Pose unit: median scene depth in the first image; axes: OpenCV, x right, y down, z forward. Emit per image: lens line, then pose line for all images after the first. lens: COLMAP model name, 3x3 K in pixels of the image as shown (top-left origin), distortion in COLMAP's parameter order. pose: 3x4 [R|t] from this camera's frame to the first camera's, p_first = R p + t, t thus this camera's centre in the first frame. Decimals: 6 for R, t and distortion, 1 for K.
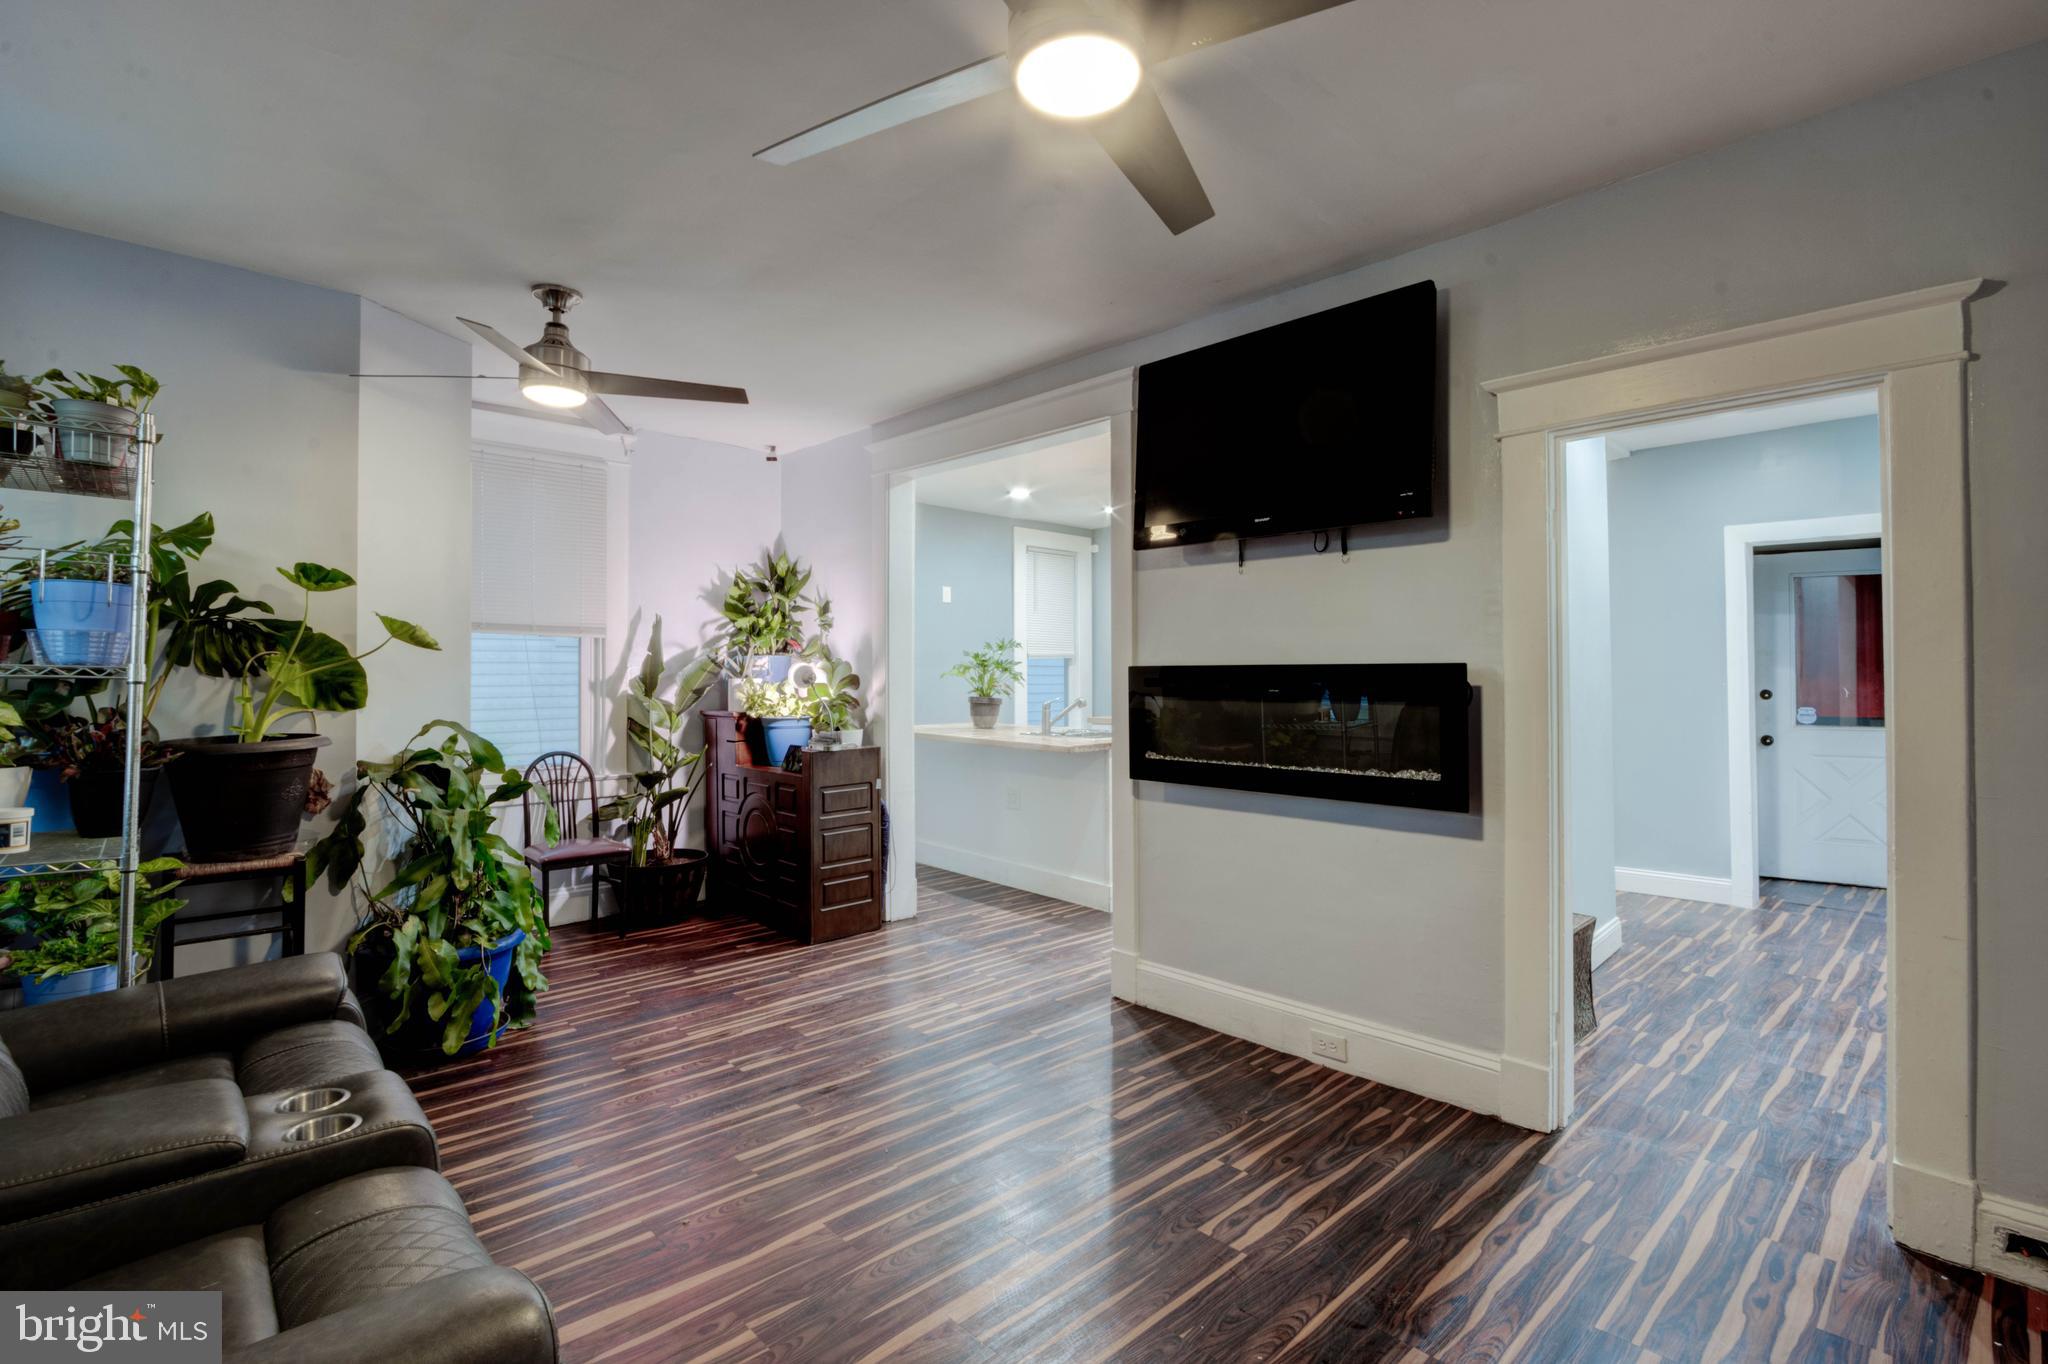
lens RADIAL K [[951.2, 0, 1015.8], [0, 951.2, 668.4], [0, 0, 1]] dist [-0.016189, 0.001121]
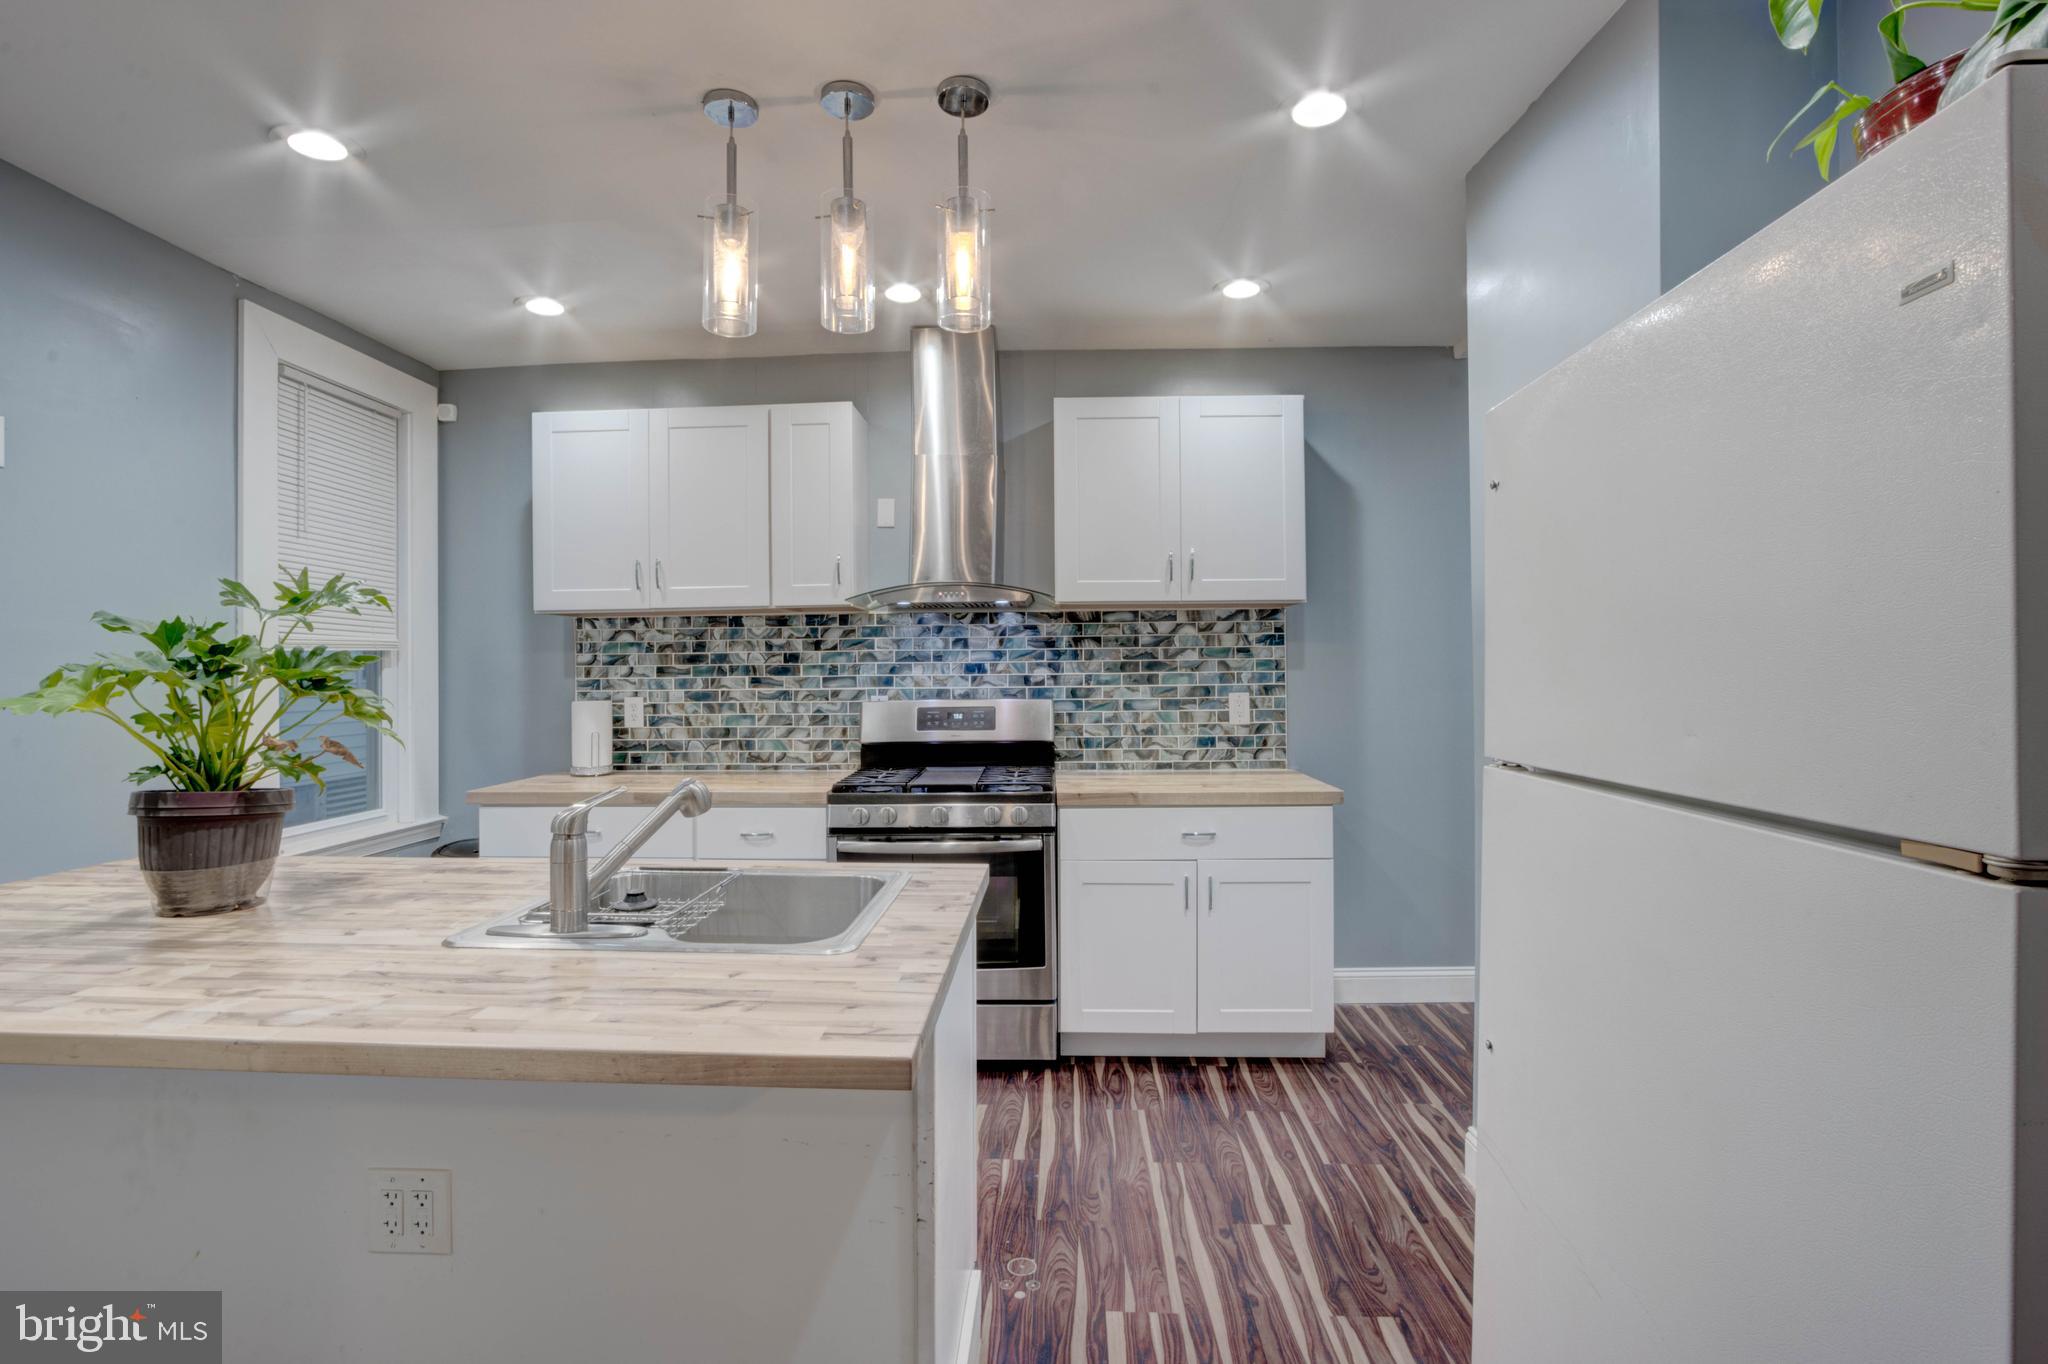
lens RADIAL K [[951.2, 0, 1013.6], [0, 951.2, 670.2], [0, 0, 1]] dist [-0.016189, 0.001121]
pose [[0.719574, -0.009325, 0.694353, -0.091657], [0.005957, 0.999956, 0.007255, -0.005281], [-0.694390, -0.001084, 0.719598, 1.109180]]
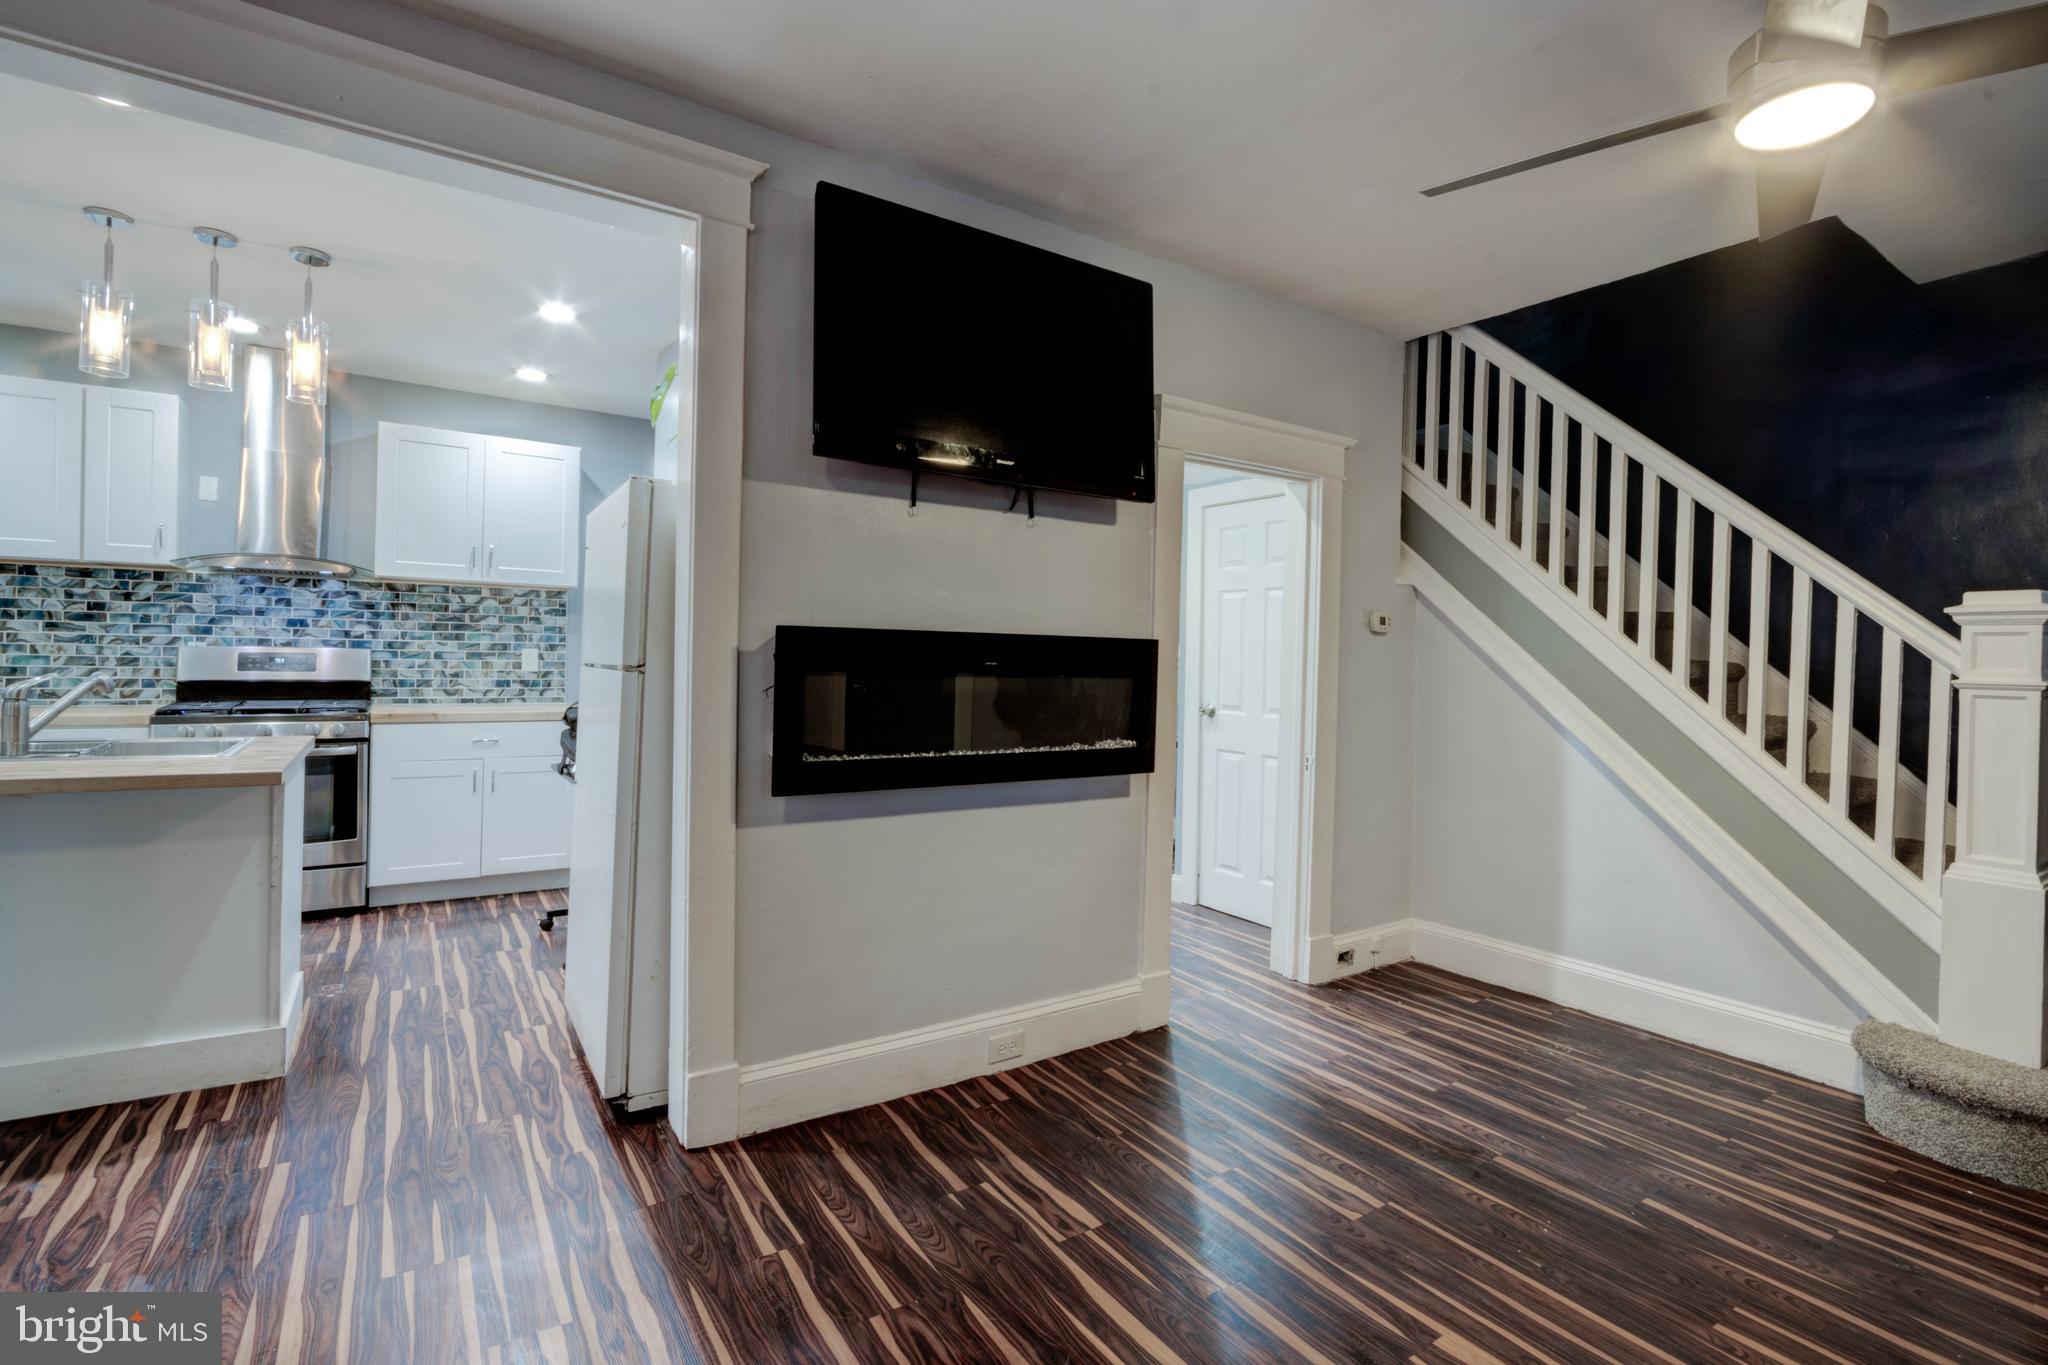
lens RADIAL K [[951.2, 0, 1025.3], [0, 951.2, 659.7], [0, 0, 1]] dist [-0.016189, 0.001121]
pose [[0.168129, -0.003632, 0.985758, -0.487221], [-0.029249, 0.999535, 0.008671, 0.009686], [-0.985331, -0.030290, 0.167945, 0.703962]]
